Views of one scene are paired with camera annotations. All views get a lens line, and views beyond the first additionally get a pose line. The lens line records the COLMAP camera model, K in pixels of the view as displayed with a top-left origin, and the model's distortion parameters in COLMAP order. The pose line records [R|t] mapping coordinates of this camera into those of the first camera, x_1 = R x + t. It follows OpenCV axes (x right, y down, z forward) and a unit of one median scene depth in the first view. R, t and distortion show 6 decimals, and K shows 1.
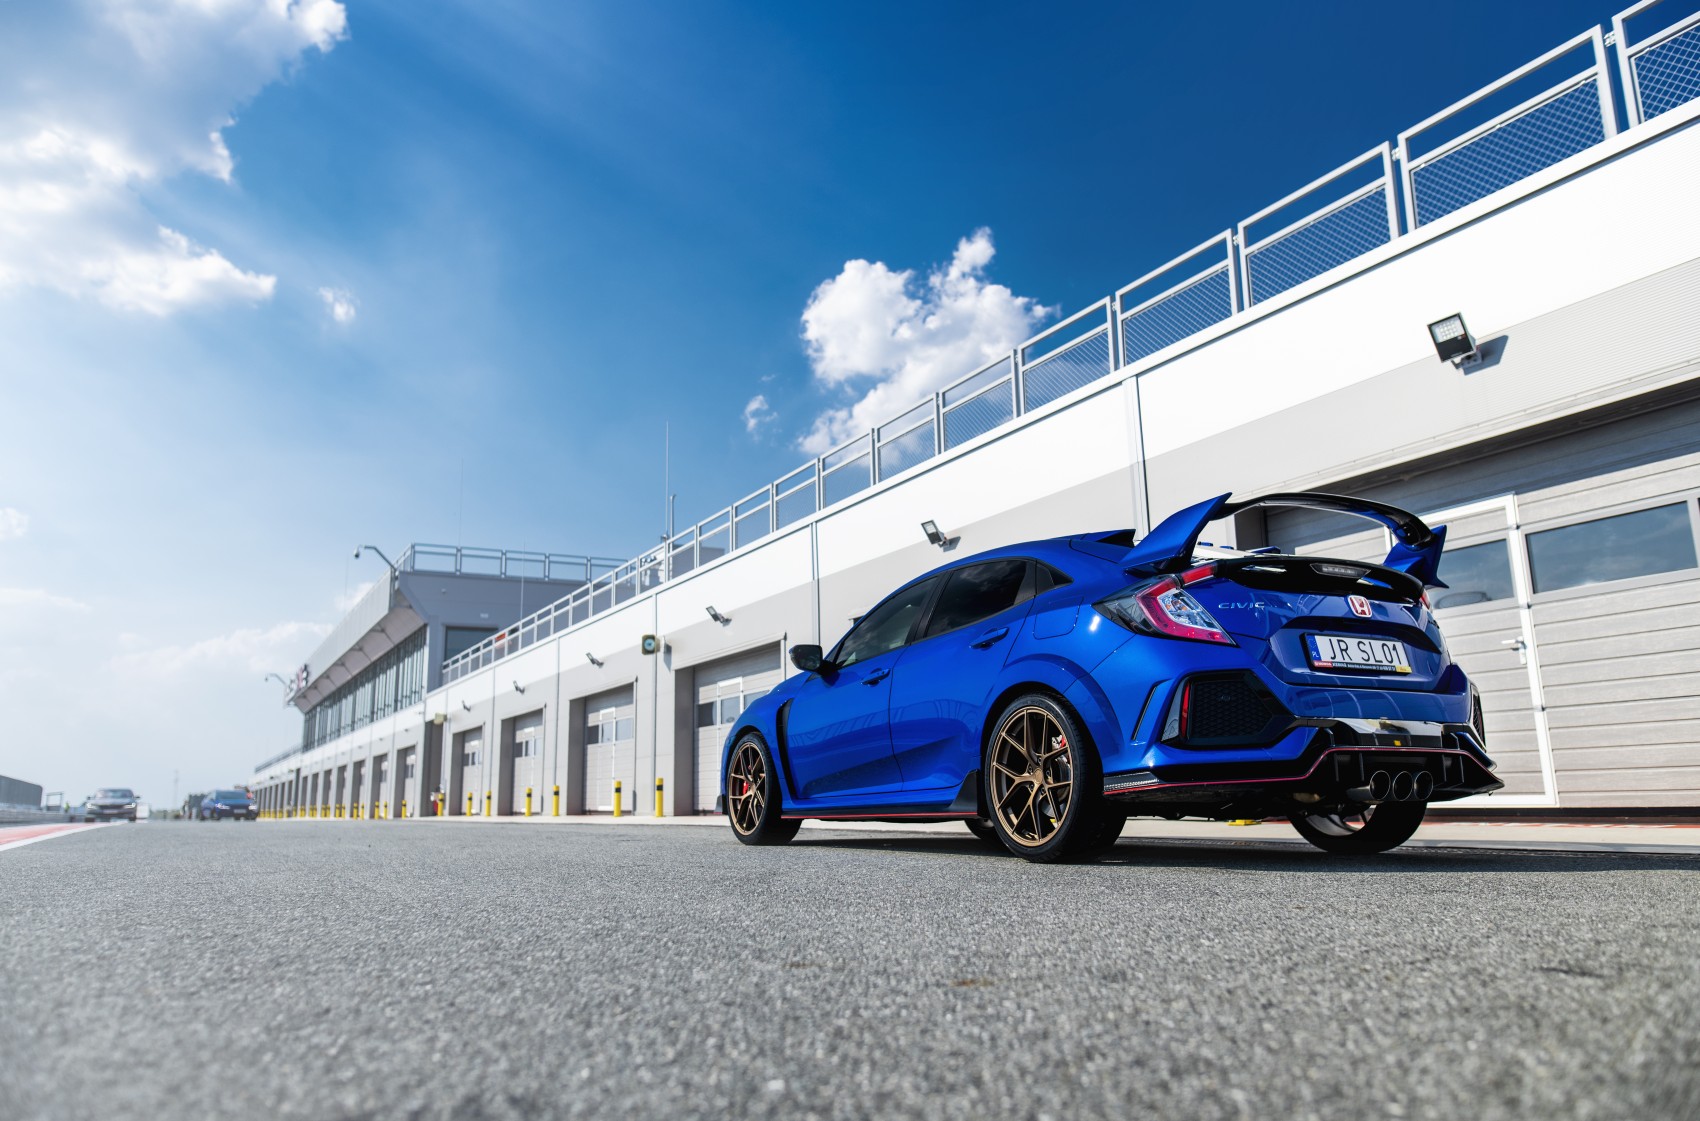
lens RADIAL K [[1168.1, 0, 850.0], [0, 1168.1, 560.5], [0, 0, 1]] dist [0.066878, -0.047487]
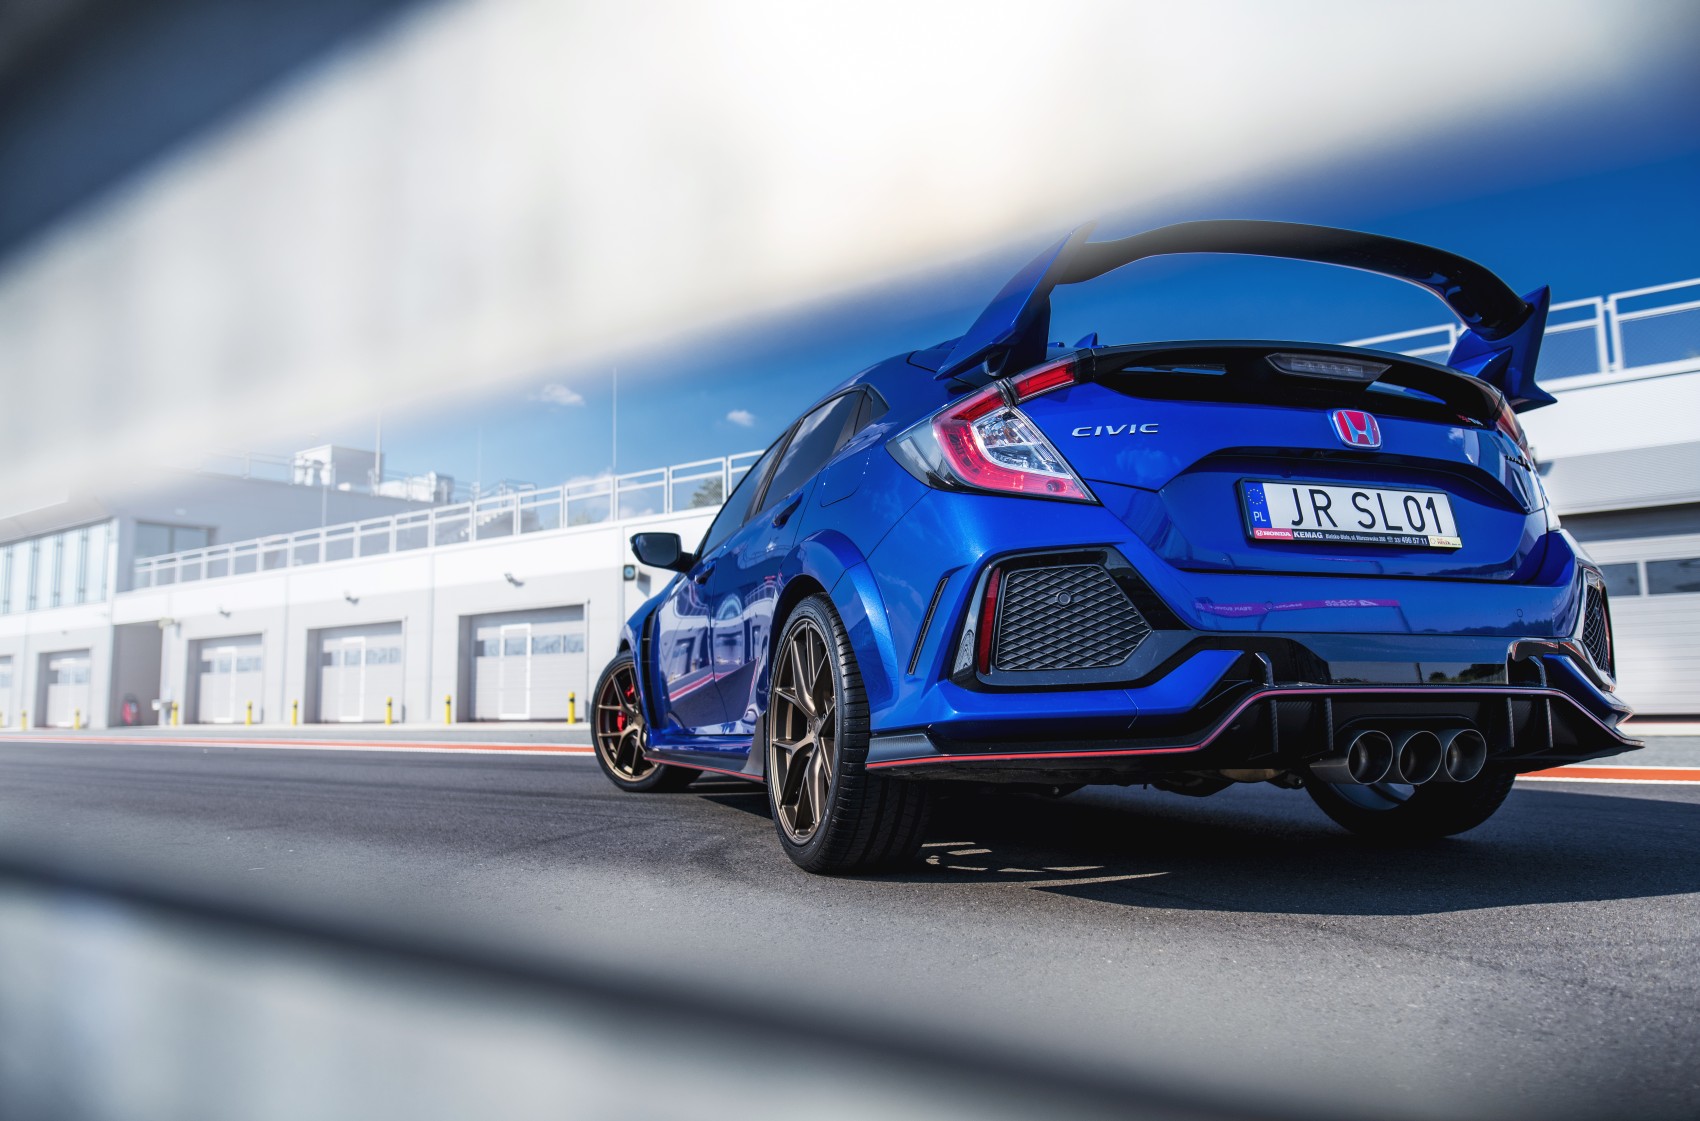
lens RADIAL K [[1168.1, 0, 850.0], [0, 1168.1, 560.5], [0, 0, 1]] dist [0.066878, -0.047487]
pose [[0.988170, -0.016299, -0.152496, 0.281719], [0.028257, 0.996663, 0.076579, 0.051186], [0.150739, -0.079982, 0.985333, 0.420307]]
